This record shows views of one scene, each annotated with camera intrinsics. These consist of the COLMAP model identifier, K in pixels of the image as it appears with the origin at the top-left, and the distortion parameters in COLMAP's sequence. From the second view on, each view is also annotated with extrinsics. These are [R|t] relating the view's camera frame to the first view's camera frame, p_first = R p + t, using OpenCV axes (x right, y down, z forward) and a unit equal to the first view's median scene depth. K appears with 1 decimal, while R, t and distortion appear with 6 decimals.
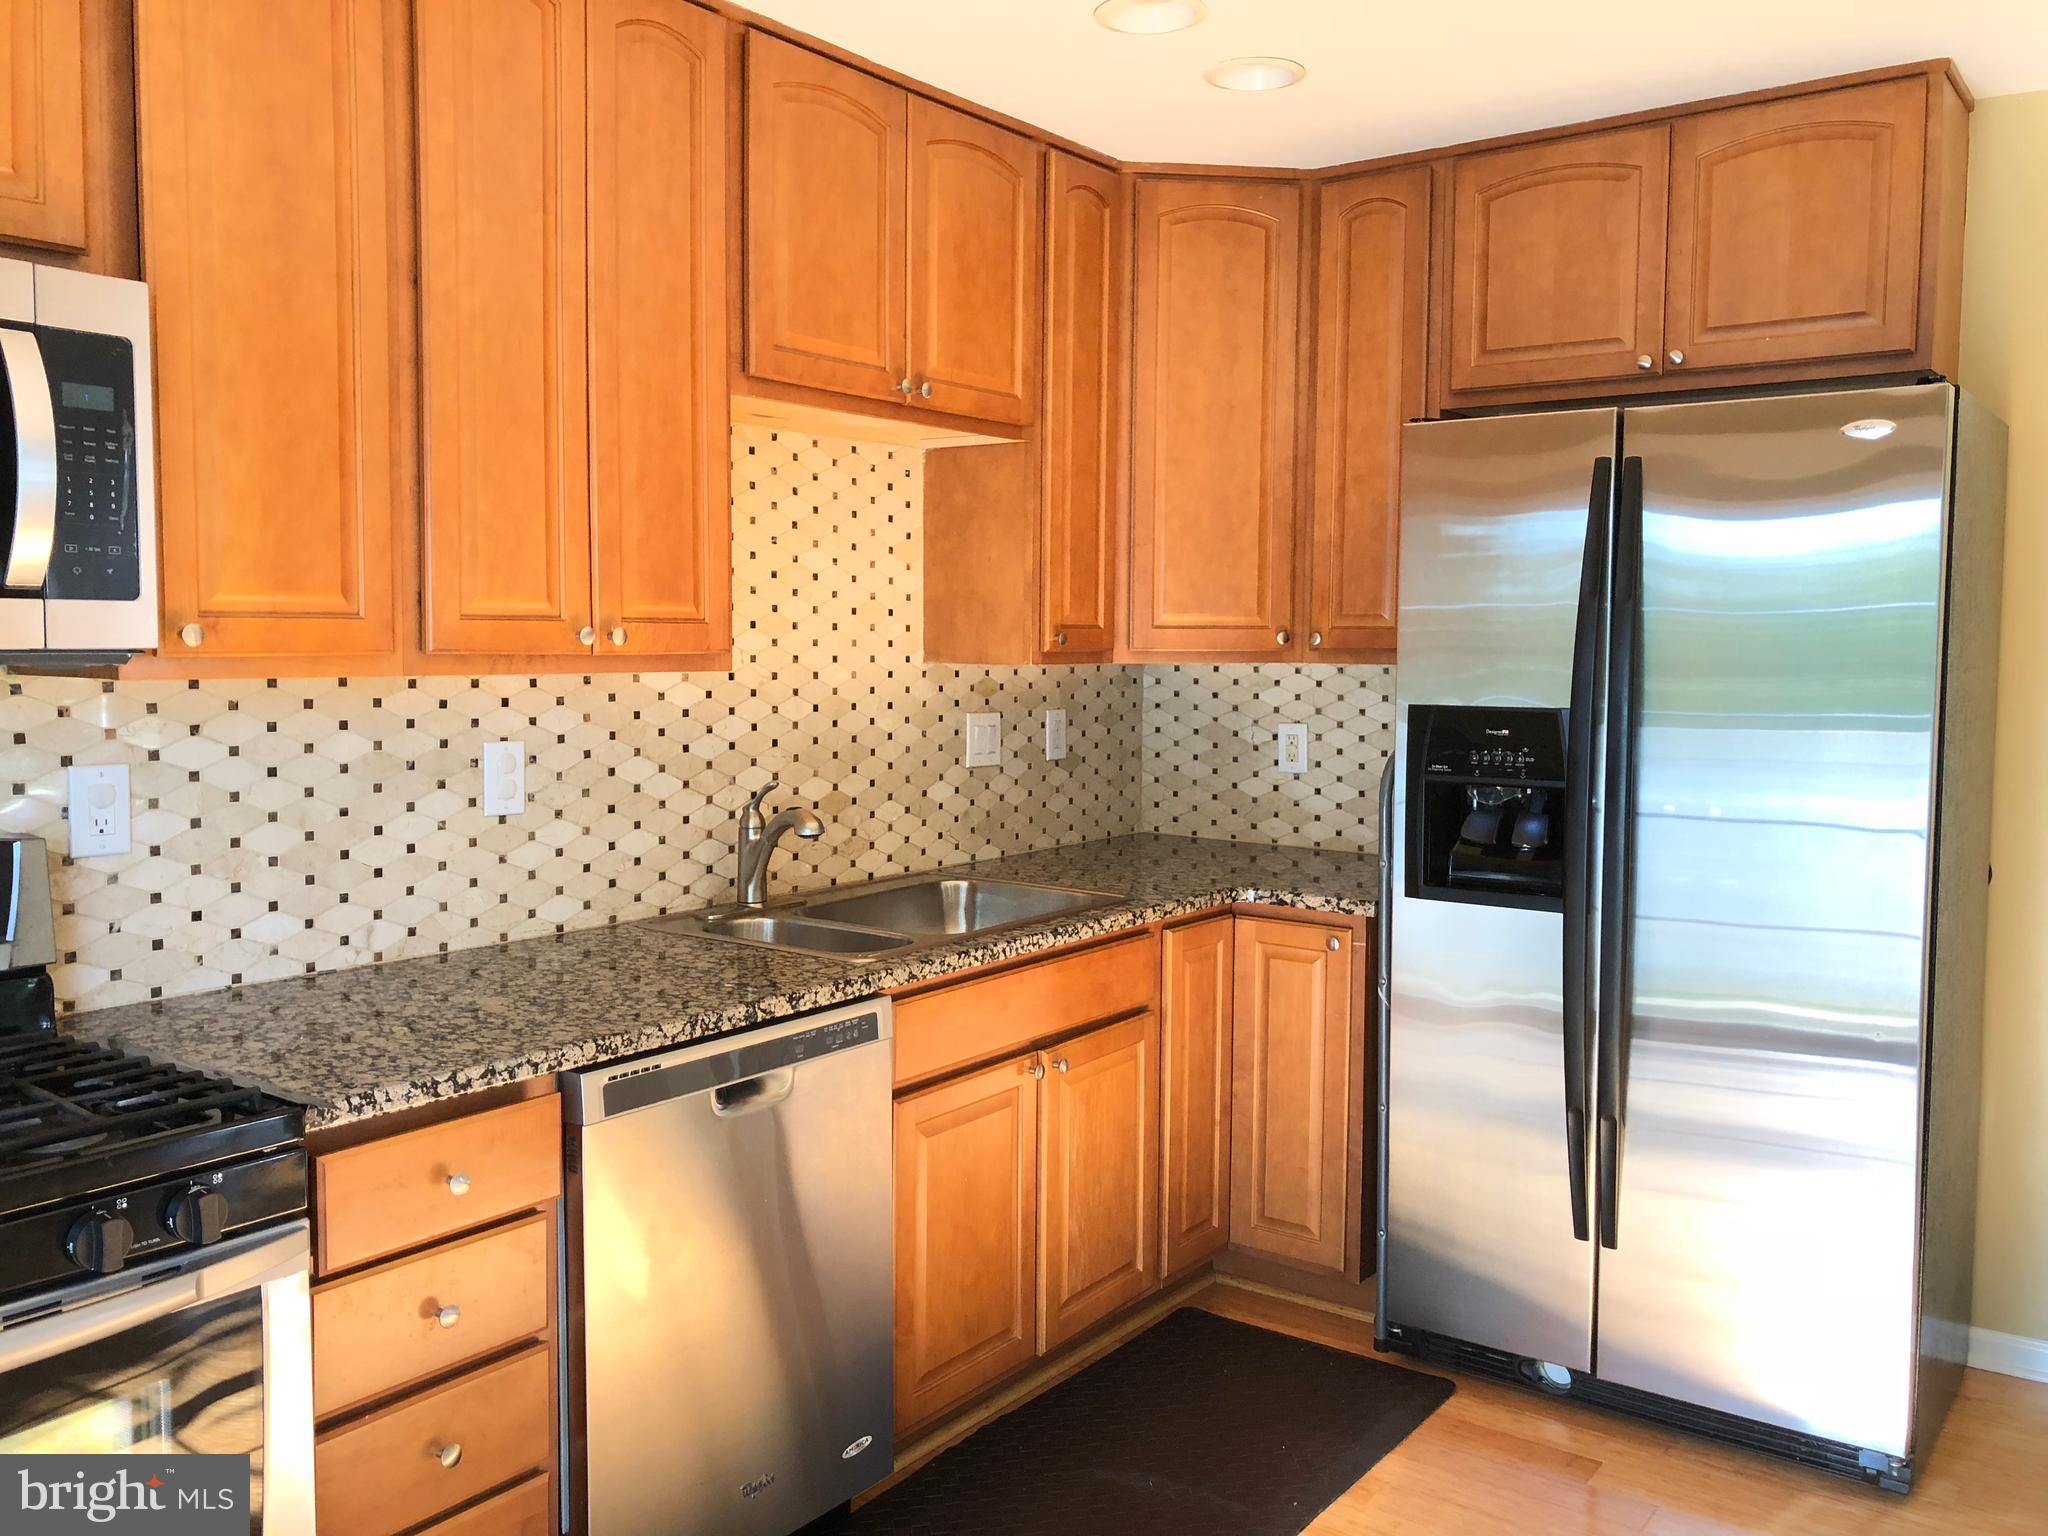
lens RADIAL K [[1674.4, 0, 1028.9], [0, 1674.4, 740.9], [0, 0, 1]] dist [0.215477, -0.587263]
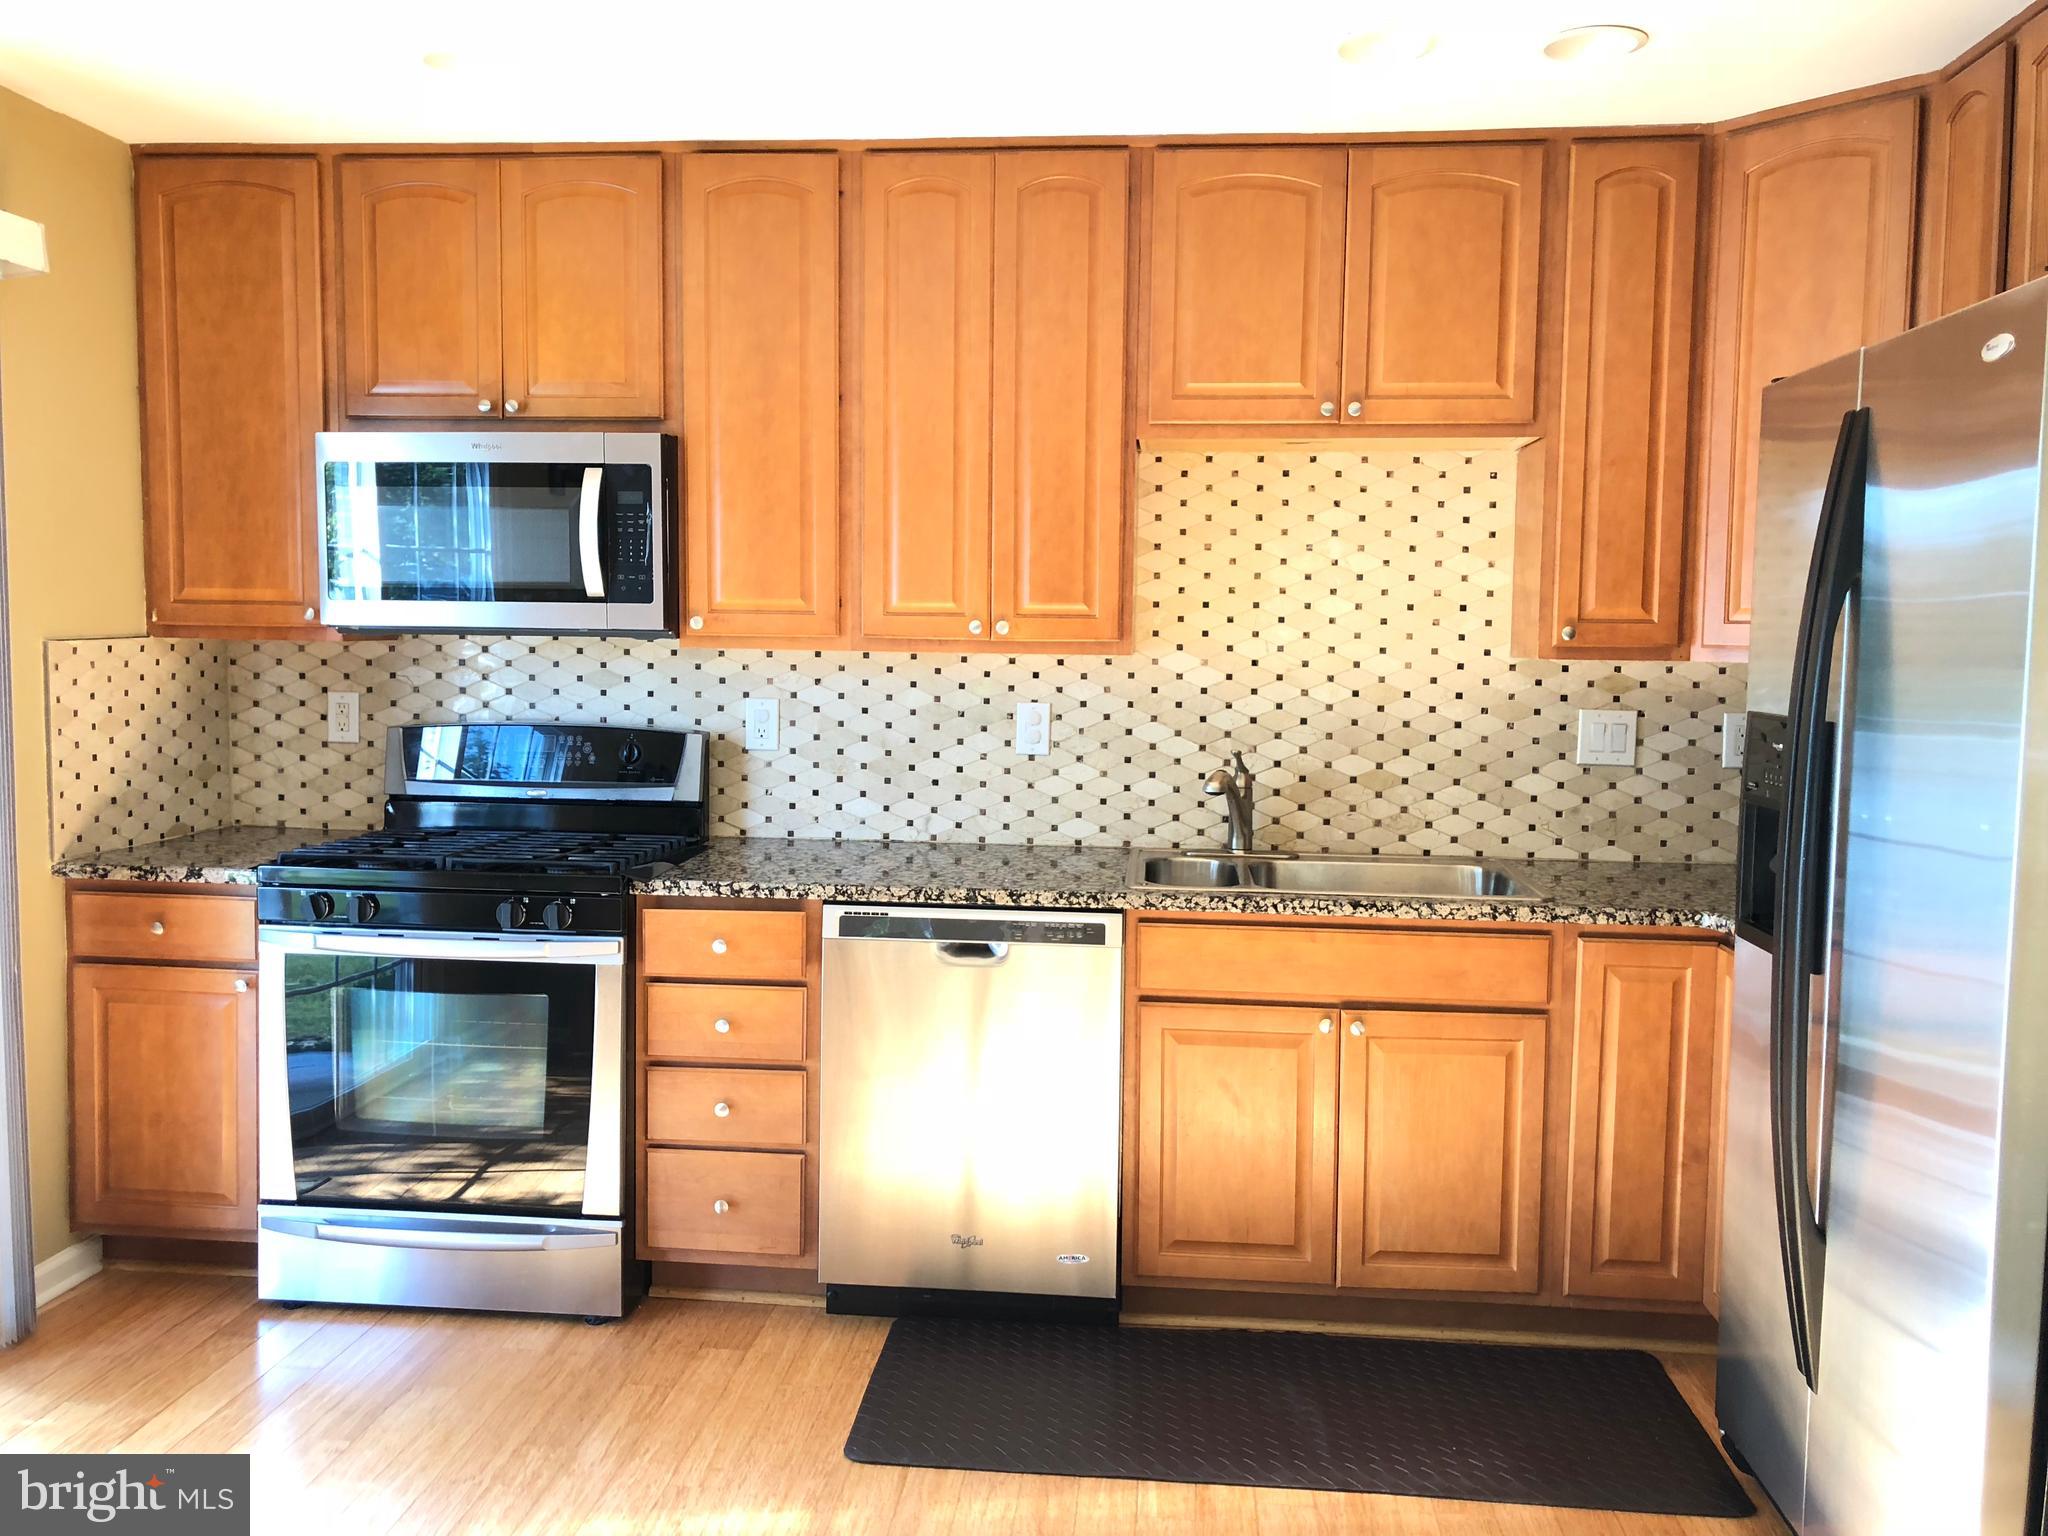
lens RADIAL K [[1674.4, 0, 1028.9], [0, 1674.4, 740.9], [0, 0, 1]] dist [0.215477, -0.587263]
pose [[0.524279, 0.059288, -0.849480, 0.909108], [-0.064127, 0.997490, 0.030040, -0.009857], [0.849128, 0.038725, 0.526765, 0.273263]]
